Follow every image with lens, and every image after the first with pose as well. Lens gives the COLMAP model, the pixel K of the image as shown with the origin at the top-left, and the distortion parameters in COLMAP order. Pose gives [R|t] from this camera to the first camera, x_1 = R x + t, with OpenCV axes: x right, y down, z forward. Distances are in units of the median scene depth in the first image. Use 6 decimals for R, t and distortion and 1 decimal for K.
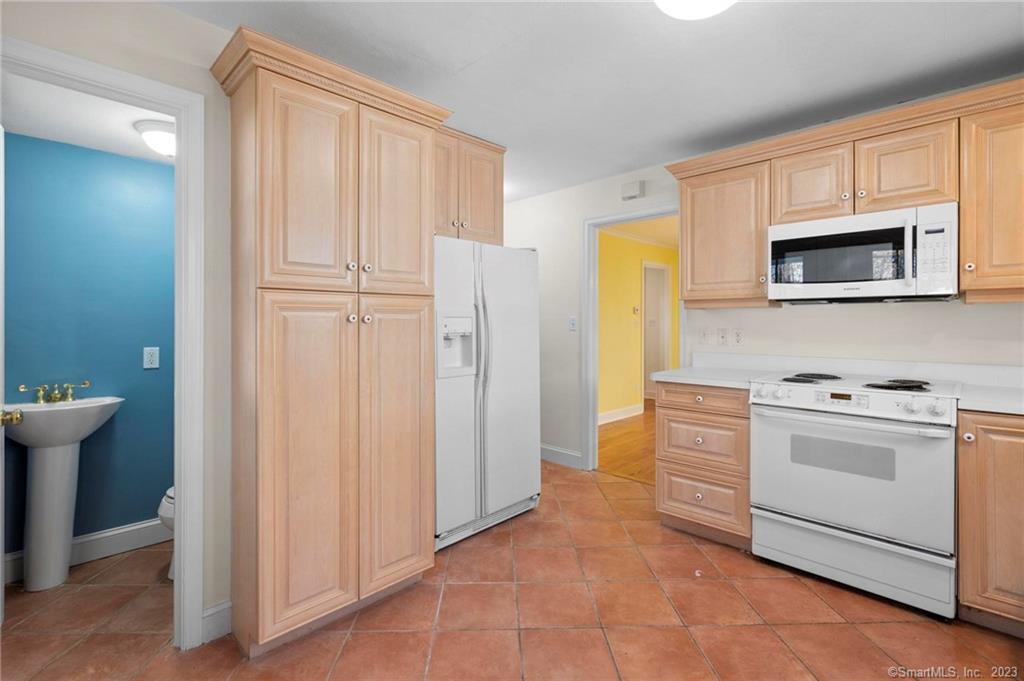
lens RADIAL K [[468.6, 0, 504.9], [0, 468.6, 321.2], [0, 0, 1]] dist [-0.009745, 0.003612]
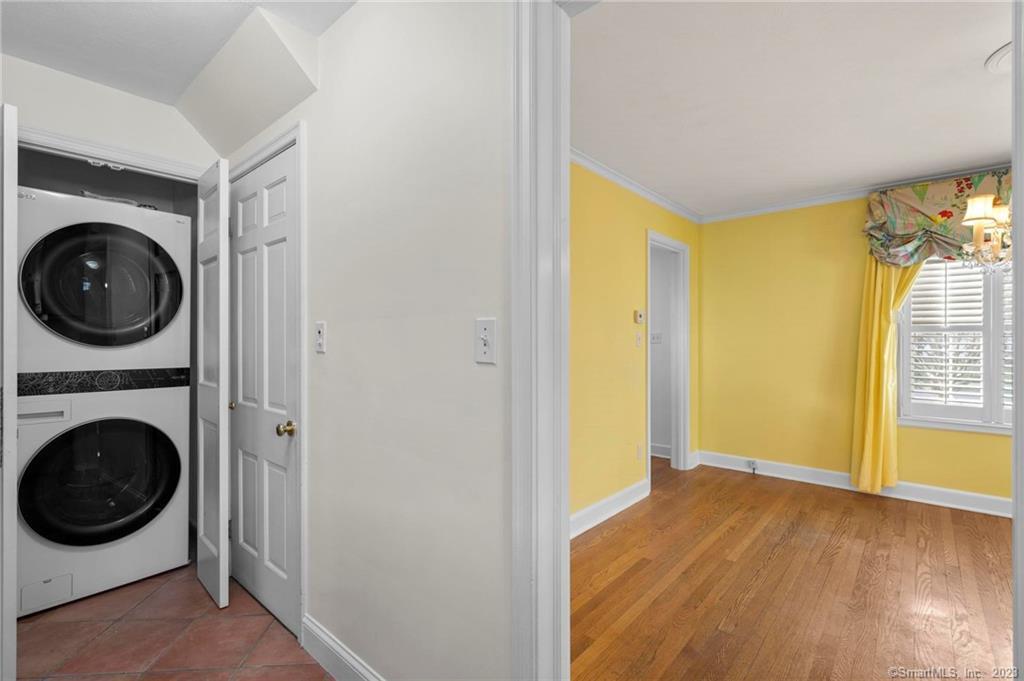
lens RADIAL K [[468.6, 0, 501.4], [0, 468.6, 339.5], [0, 0, 1]] dist [-0.009745, 0.003612]
pose [[0.999058, -0.000753, 0.043388, 0.227934], [0.000545, 0.999988, 0.004797, 0.004589], [-0.043391, -0.004769, 0.999047, 1.124370]]
